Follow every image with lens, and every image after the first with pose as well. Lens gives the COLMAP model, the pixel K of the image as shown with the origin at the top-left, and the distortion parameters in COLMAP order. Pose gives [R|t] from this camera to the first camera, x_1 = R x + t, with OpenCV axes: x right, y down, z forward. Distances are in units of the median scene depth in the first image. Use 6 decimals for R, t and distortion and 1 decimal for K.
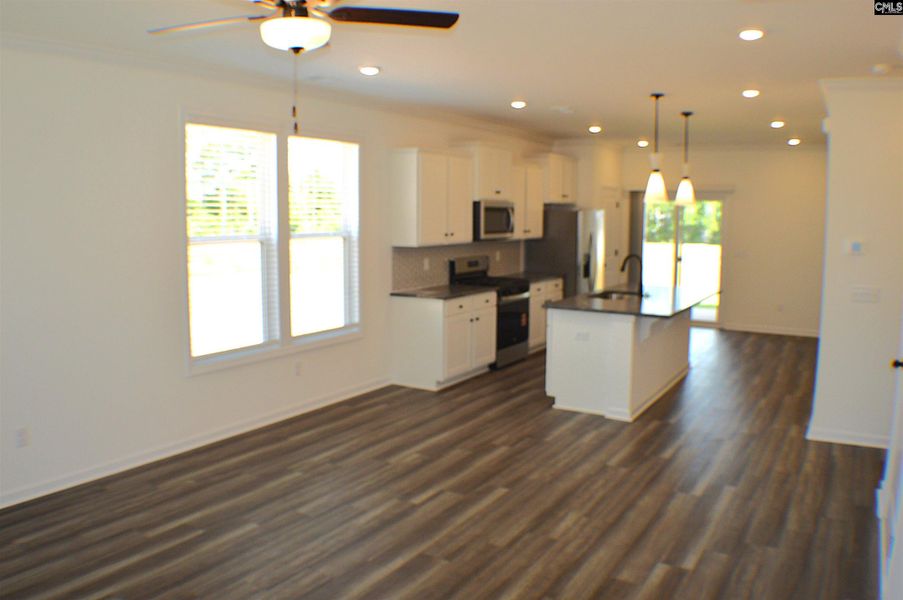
lens RADIAL K [[708.2, 0, 451.5], [0, 708.2, 300.0], [0, 0, 1]] dist [-0.204546, 0.043136]
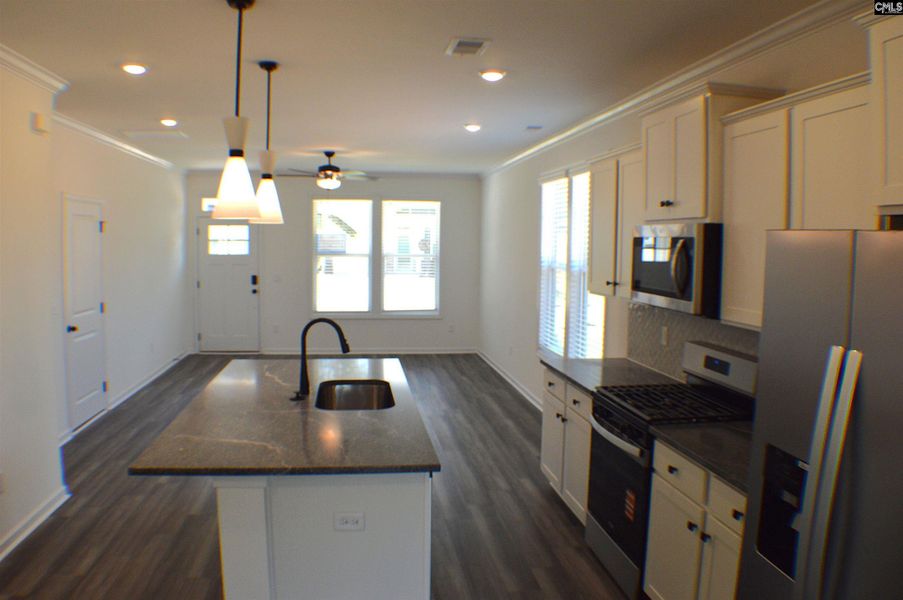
lens RADIAL K [[708.2, 0, 451.5], [0, 708.2, 300.0], [0, 0, 1]] dist [-0.204546, 0.043136]
pose [[-0.769664, 0.033522, -0.637568, 0.751293], [-0.098622, 0.980392, 0.170603, -0.256767], [0.630786, 0.194185, -0.751266, 2.084856]]
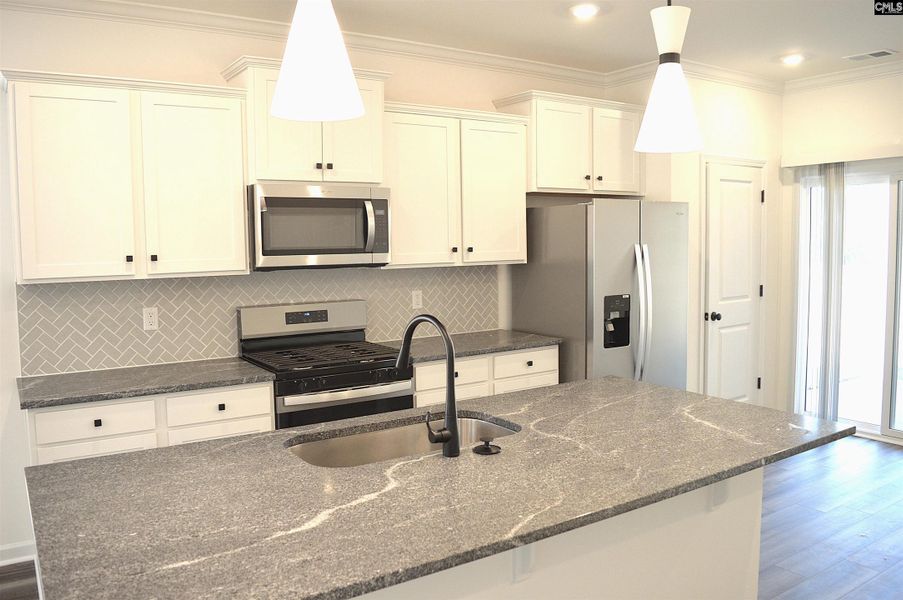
lens RADIAL K [[716.8, 0, 451.5], [0, 716.8, 300.0], [0, 0, 1]] dist [-0.097422, 0.000166]
pose [[0.906312, 0.017012, -0.422267, 0.570317], [-0.032139, 0.999070, -0.028732, -0.089093], [0.421386, 0.039611, 0.906016, 1.016418]]
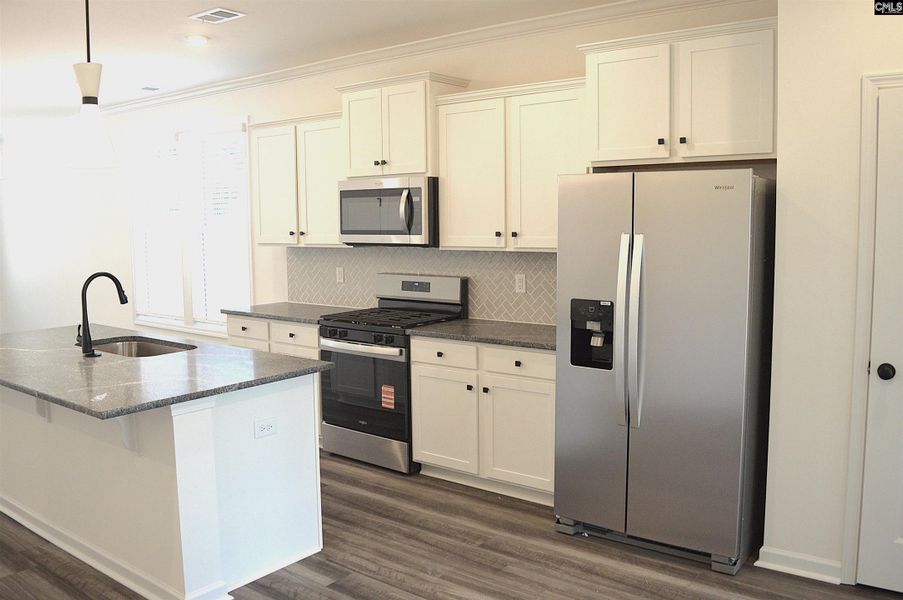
lens RADIAL K [[764.8, 0, 449.2], [0, 764.8, 294.8], [0, 0, 1]] dist [-0.086752, 0.000171]
pose [[-0.116616, 0.093138, -0.988800, 1.134180], [-0.112499, 0.987947, 0.106326, -0.198094], [0.986785, 0.123638, -0.104732, 1.882554]]
